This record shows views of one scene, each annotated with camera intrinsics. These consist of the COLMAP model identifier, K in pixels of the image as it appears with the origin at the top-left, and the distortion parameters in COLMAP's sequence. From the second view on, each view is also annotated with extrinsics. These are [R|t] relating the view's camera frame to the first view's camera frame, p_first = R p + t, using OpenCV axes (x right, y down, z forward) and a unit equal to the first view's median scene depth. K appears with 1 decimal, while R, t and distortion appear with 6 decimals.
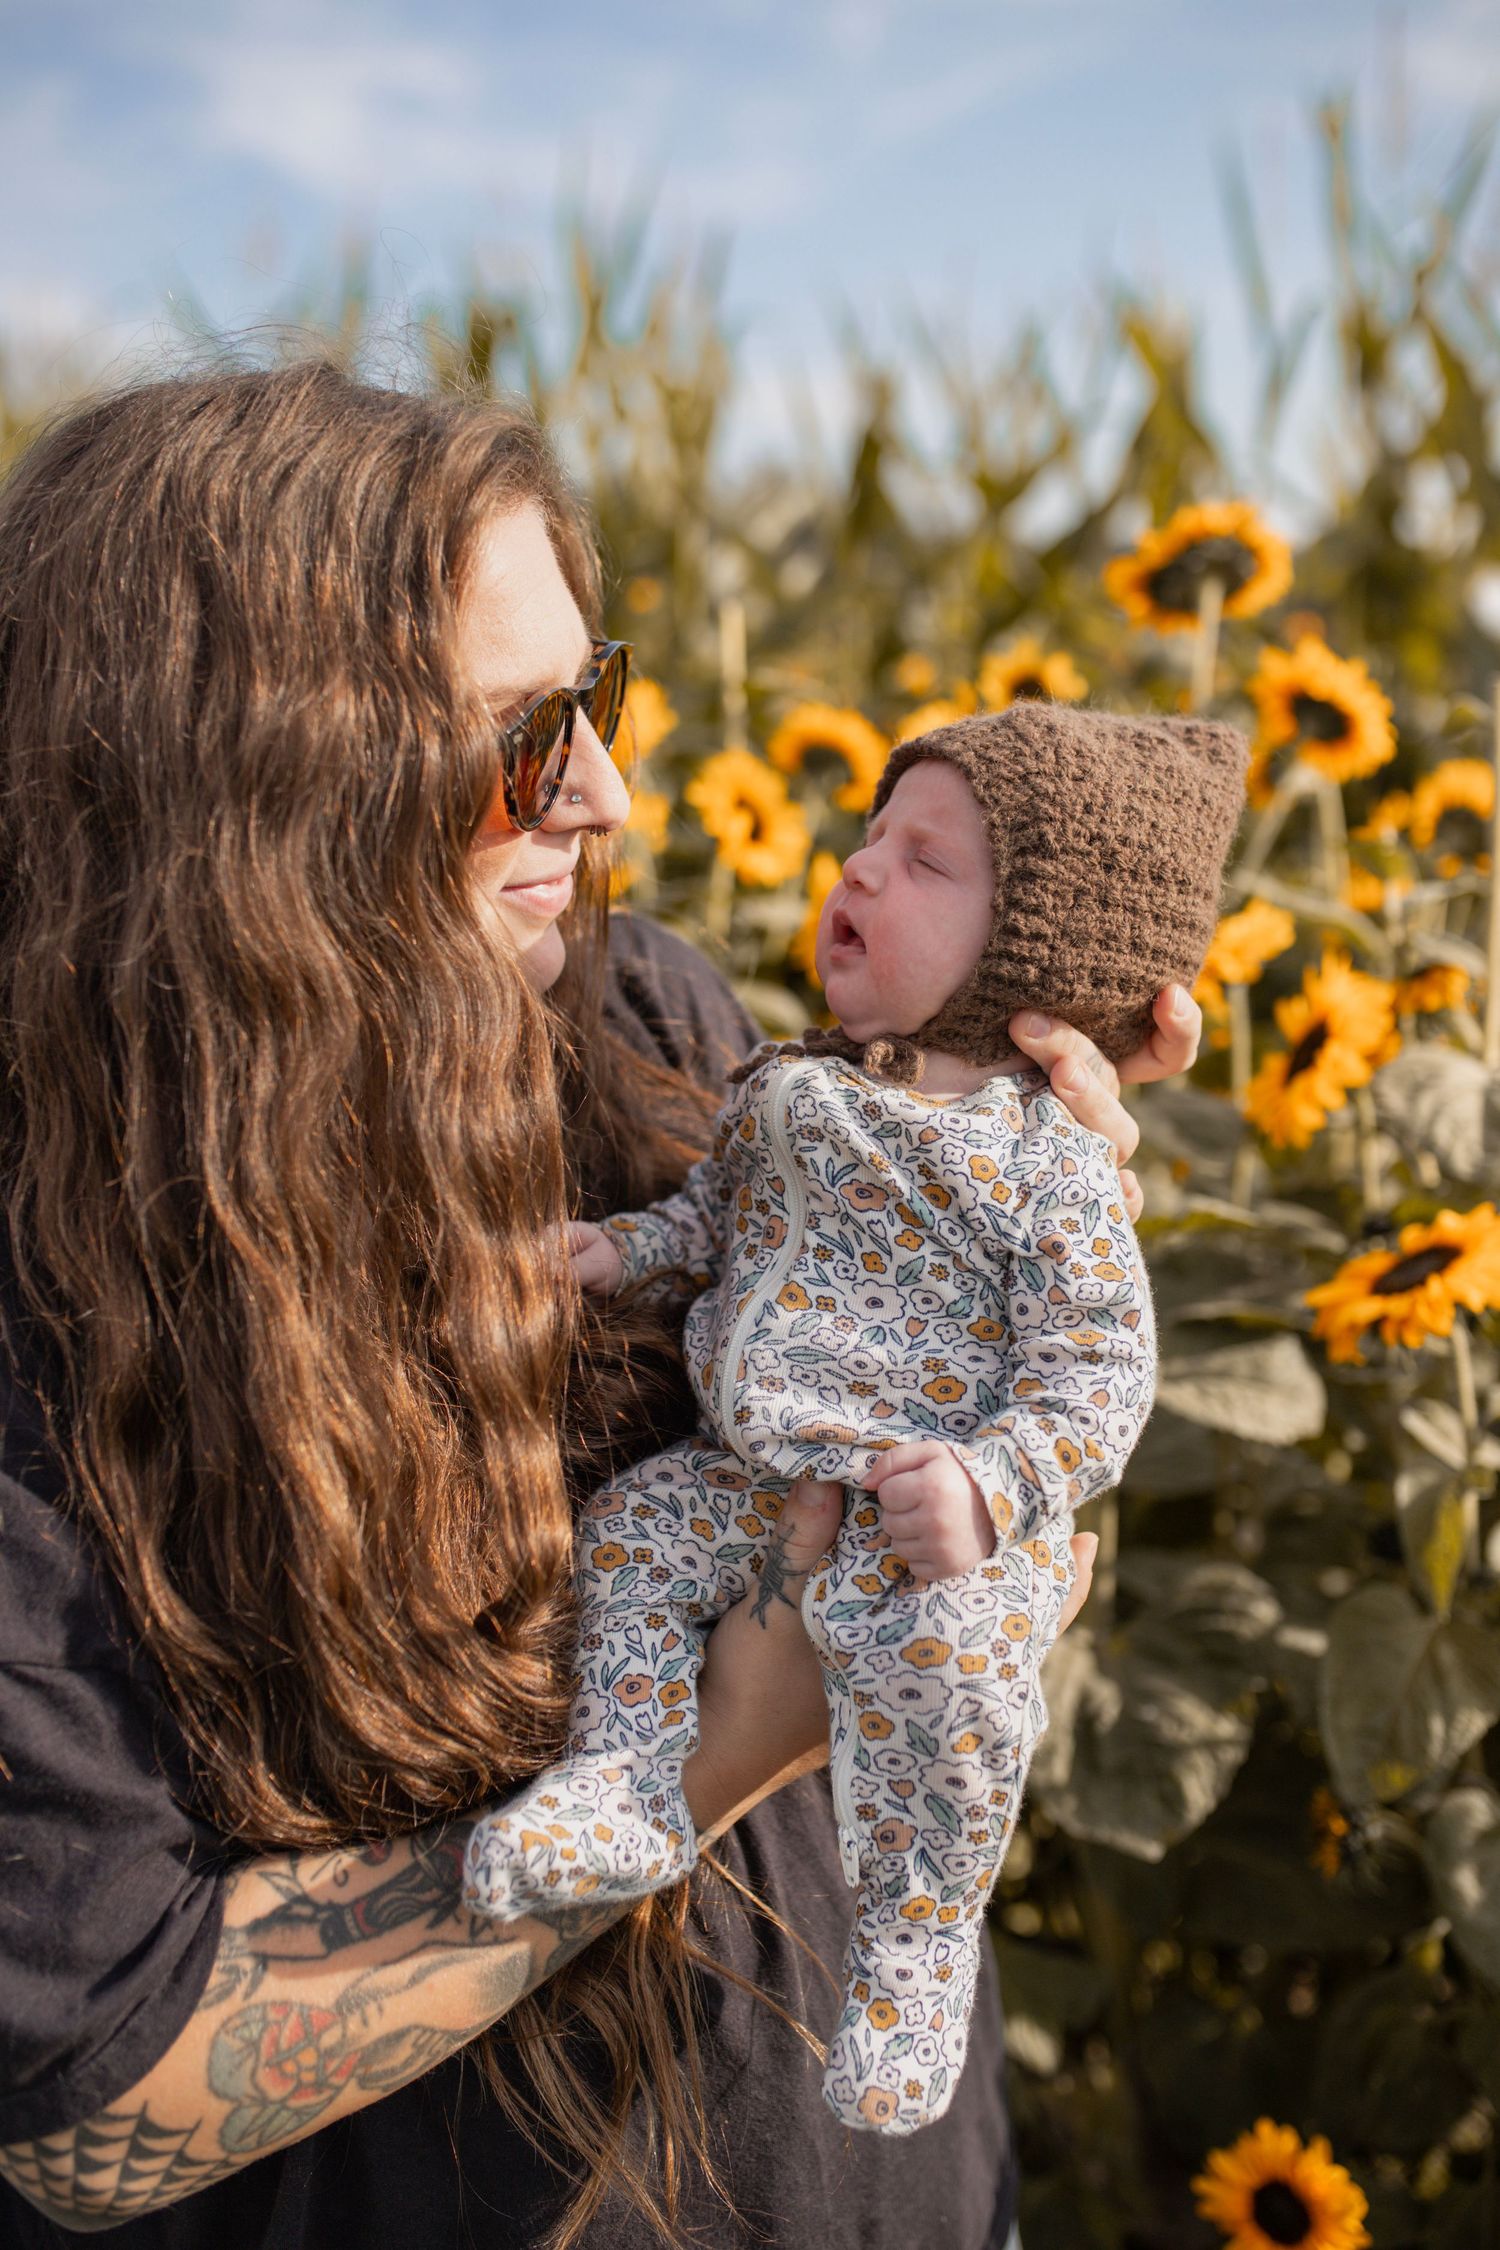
lens RADIAL K [[2188.7, 0, 735.8], [0, 2188.7, 1117.6], [0, 0, 1]] dist [-0.017672, 0.000000]
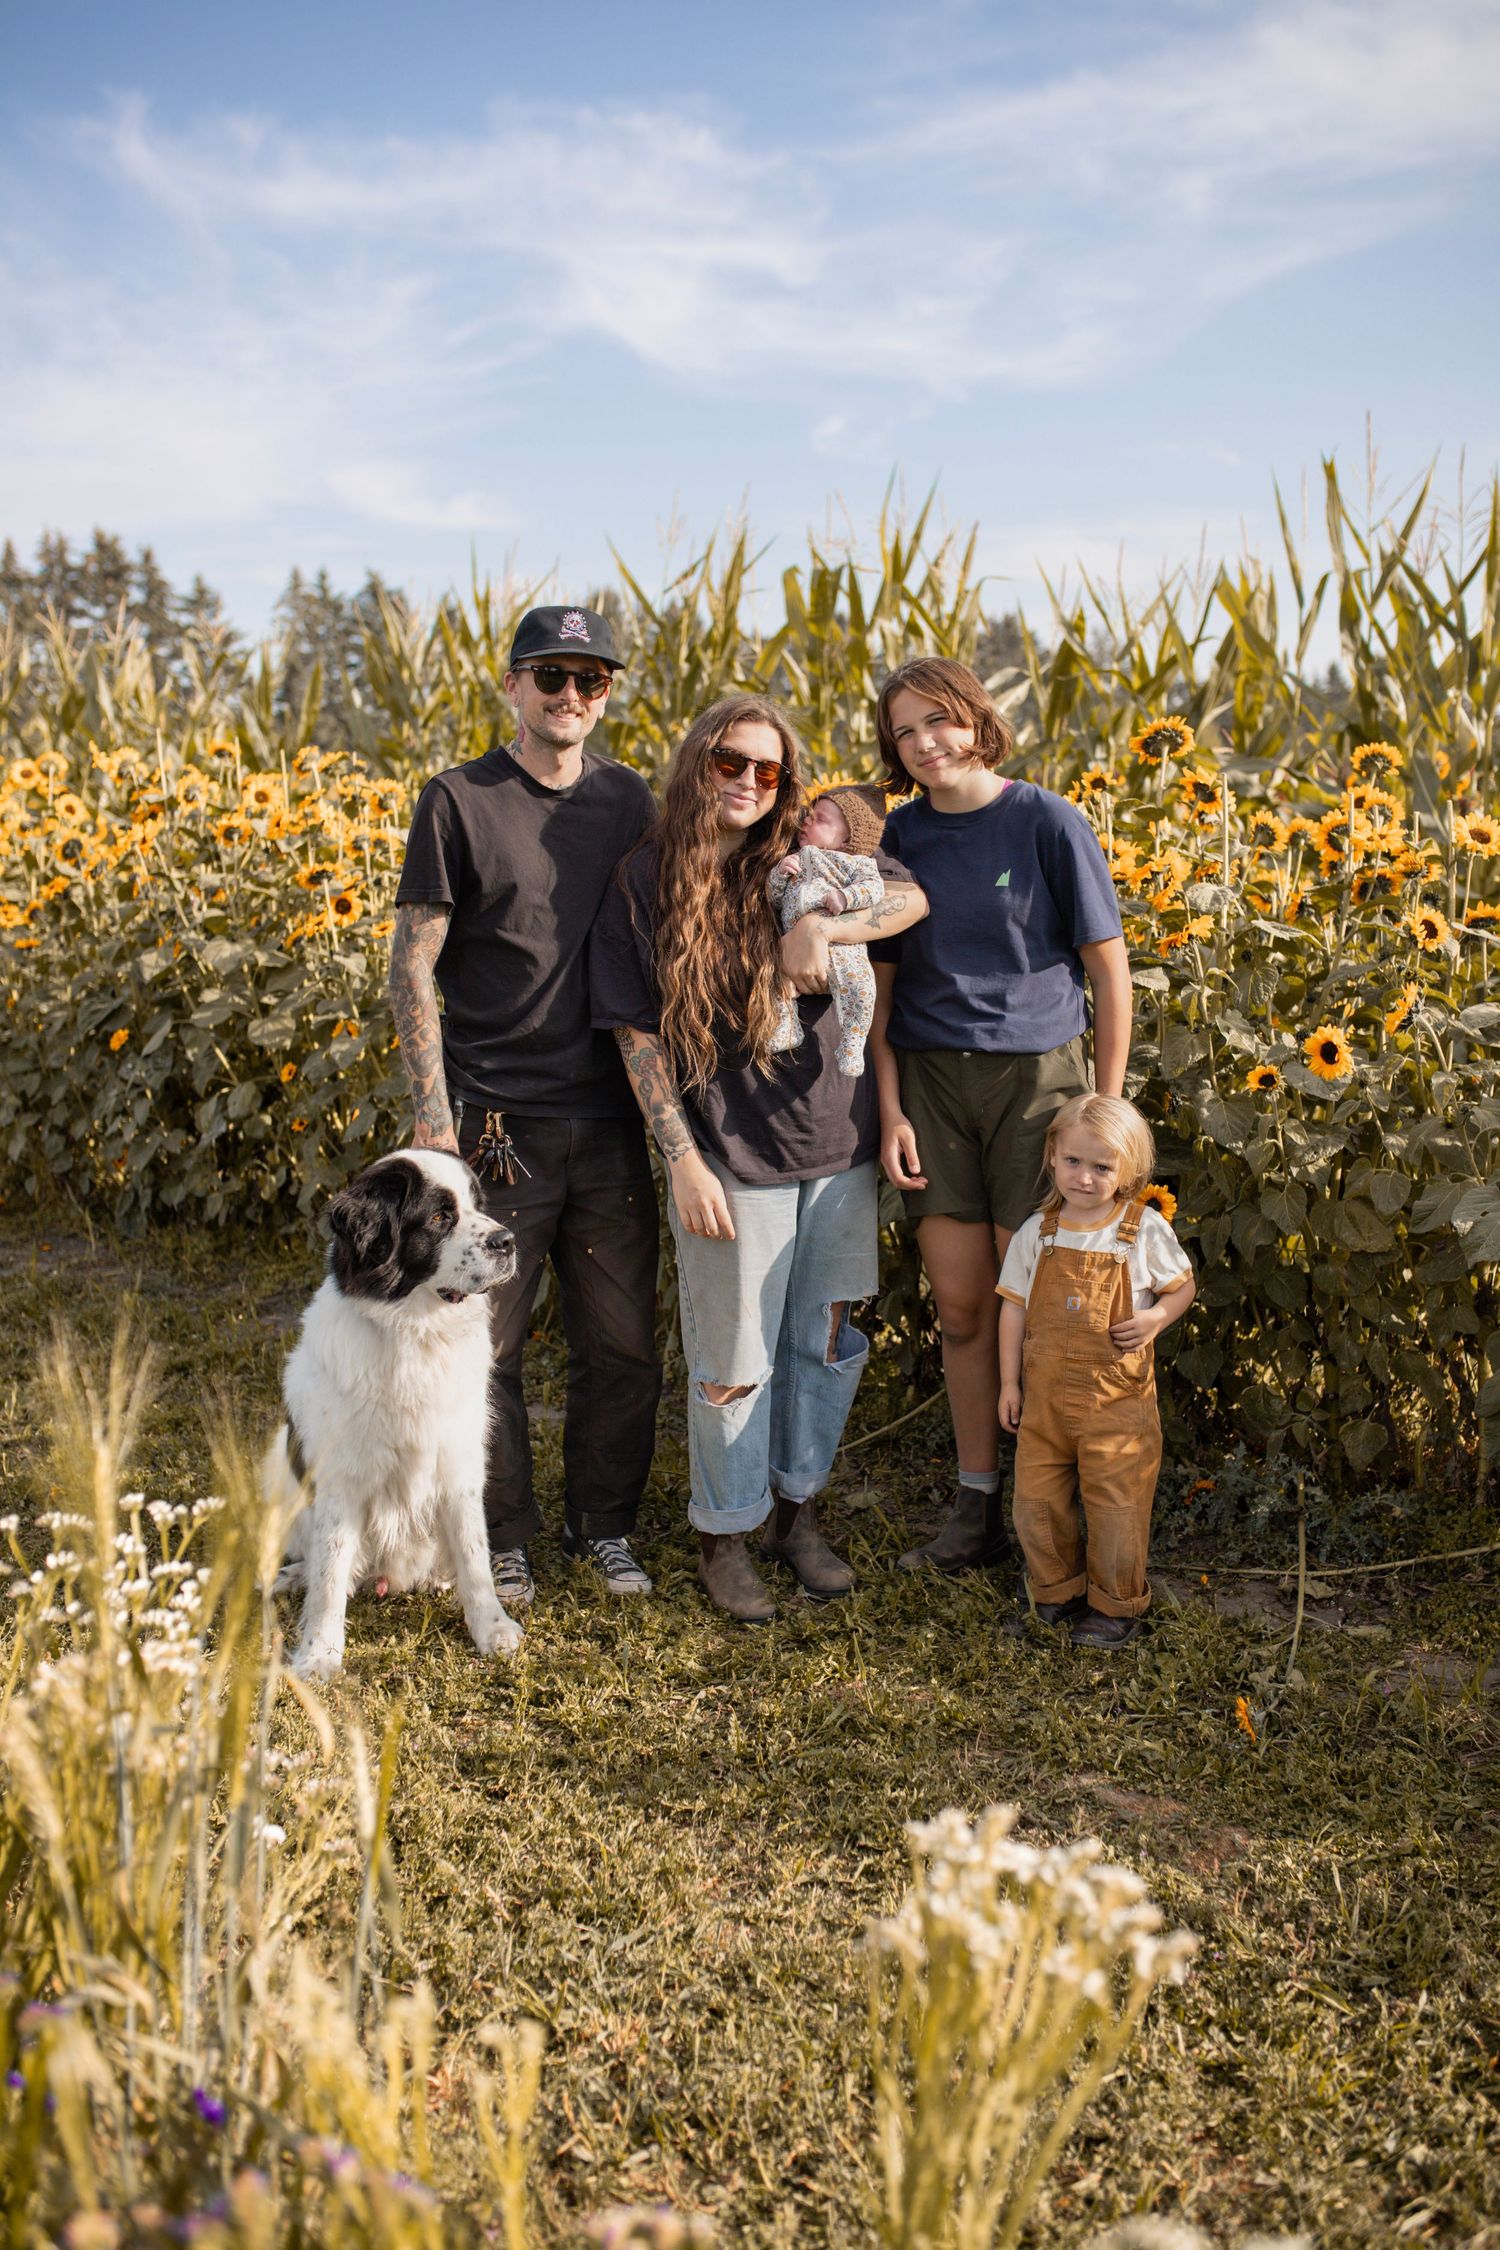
lens RADIAL K [[2188.7, 0, 756.7], [0, 2188.7, 1137.6], [0, 0, 1]] dist [-0.017672, 0.000000]
pose [[0.996522, 0.015073, -0.081951, -0.174298], [-0.019661, 0.998267, -0.055472, 0.907334], [0.080973, 0.056890, 0.995091, -3.790391]]
